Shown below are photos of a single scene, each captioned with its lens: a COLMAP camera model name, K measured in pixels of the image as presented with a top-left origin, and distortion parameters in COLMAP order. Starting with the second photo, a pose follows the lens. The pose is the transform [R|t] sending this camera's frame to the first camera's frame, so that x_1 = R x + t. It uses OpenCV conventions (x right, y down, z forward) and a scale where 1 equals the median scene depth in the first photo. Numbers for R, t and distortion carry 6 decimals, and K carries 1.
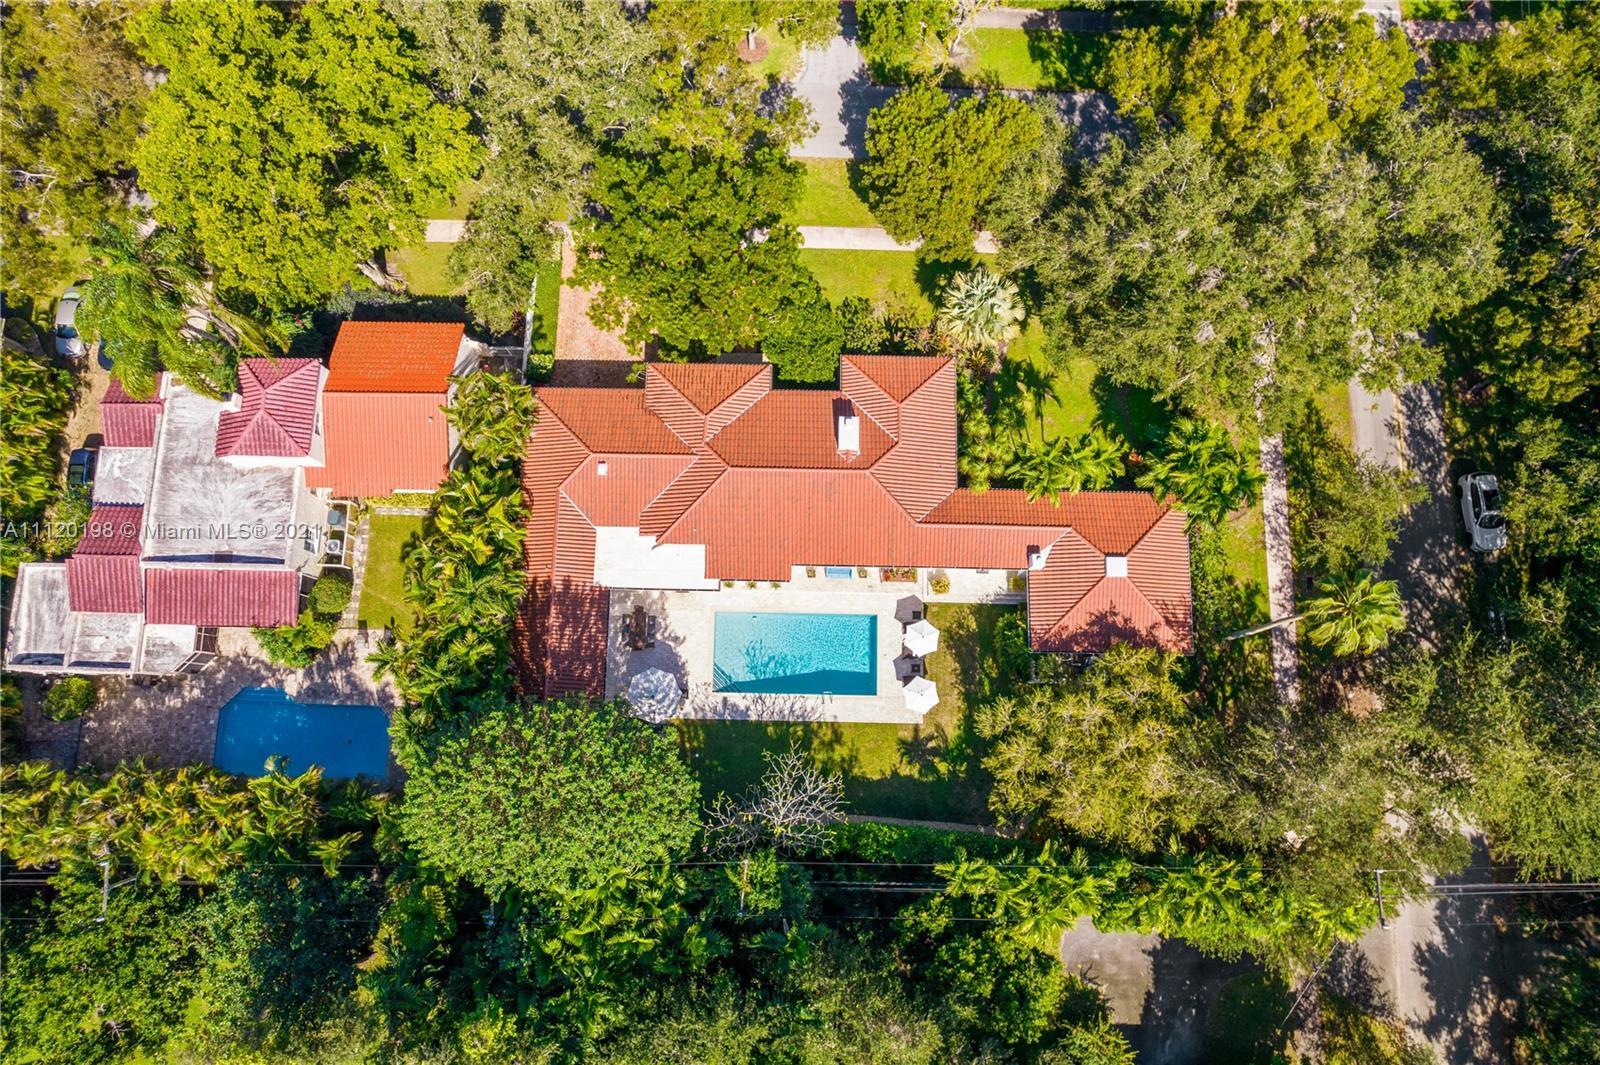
lens RADIAL K [[1023.7, 0, 800.0], [0, 1023.7, 532.5], [0, 0, 1]] dist [-0.084873, 0.077856]
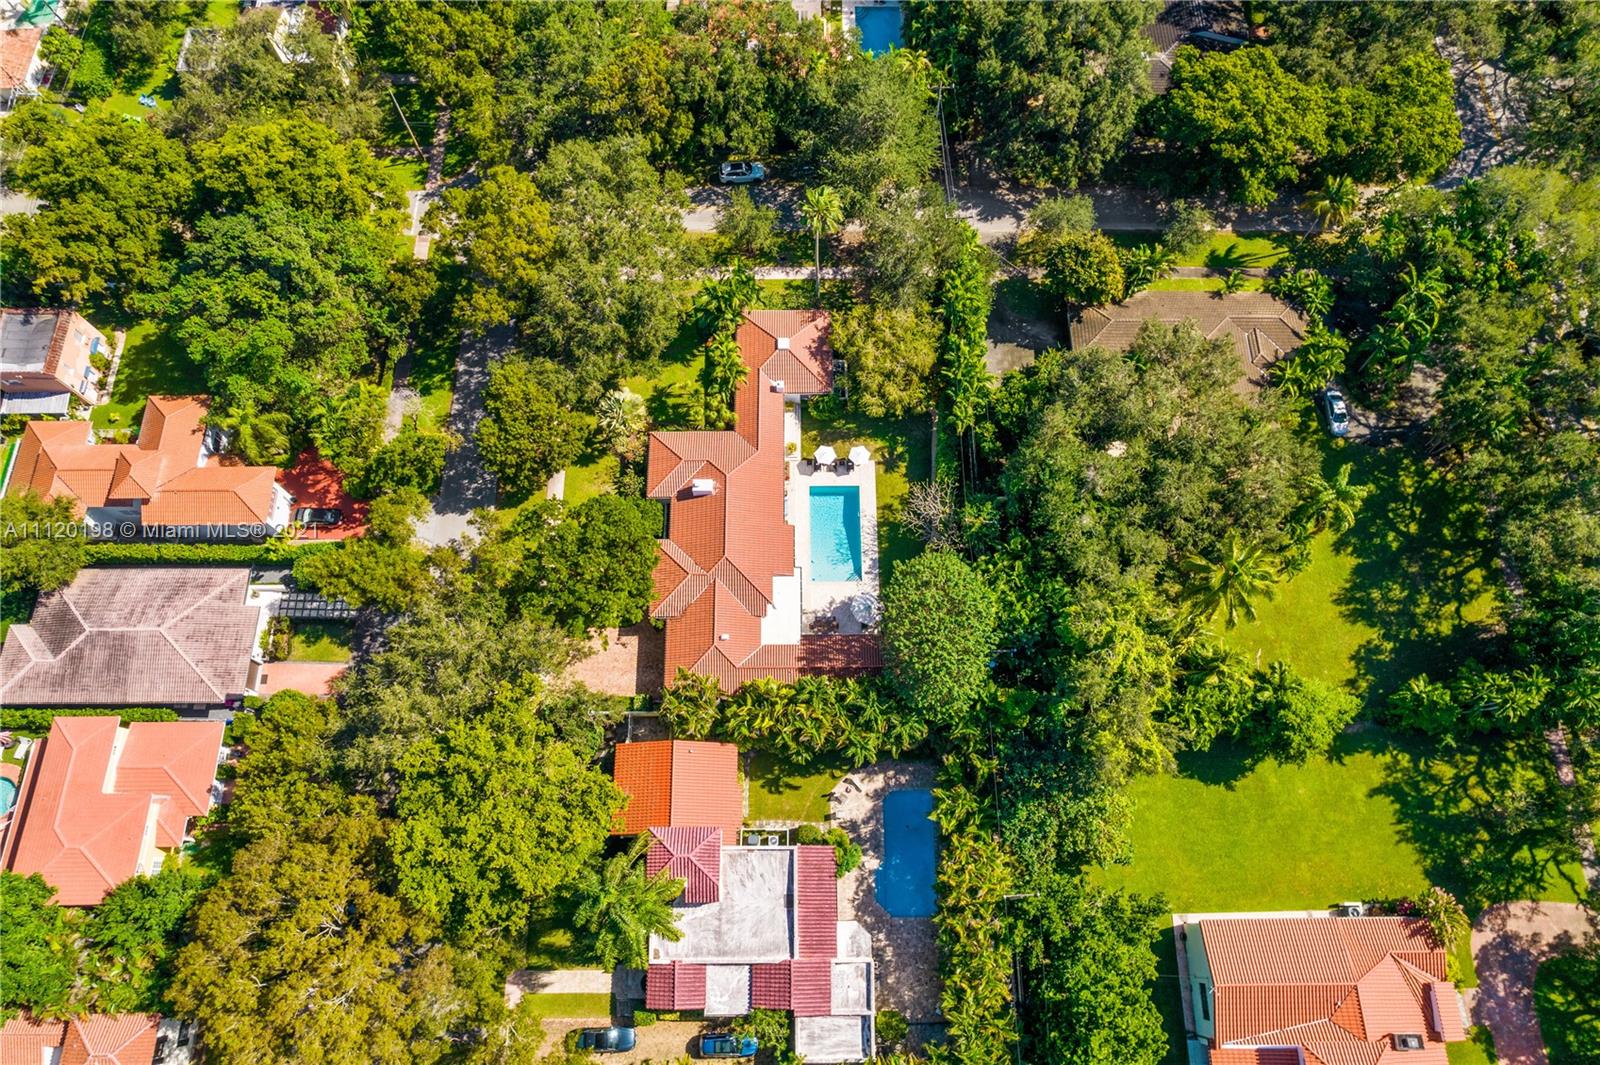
lens RADIAL K [[1023.7, 0, 800.0], [0, 1023.7, 532.5], [0, 0, 1]] dist [-0.084873, 0.077856]
pose [[-0.025121, -0.935244, 0.353110, -0.590033], [0.981351, 0.044267, 0.187060, -0.244168], [-0.190578, 0.351224, 0.916691, -0.470633]]
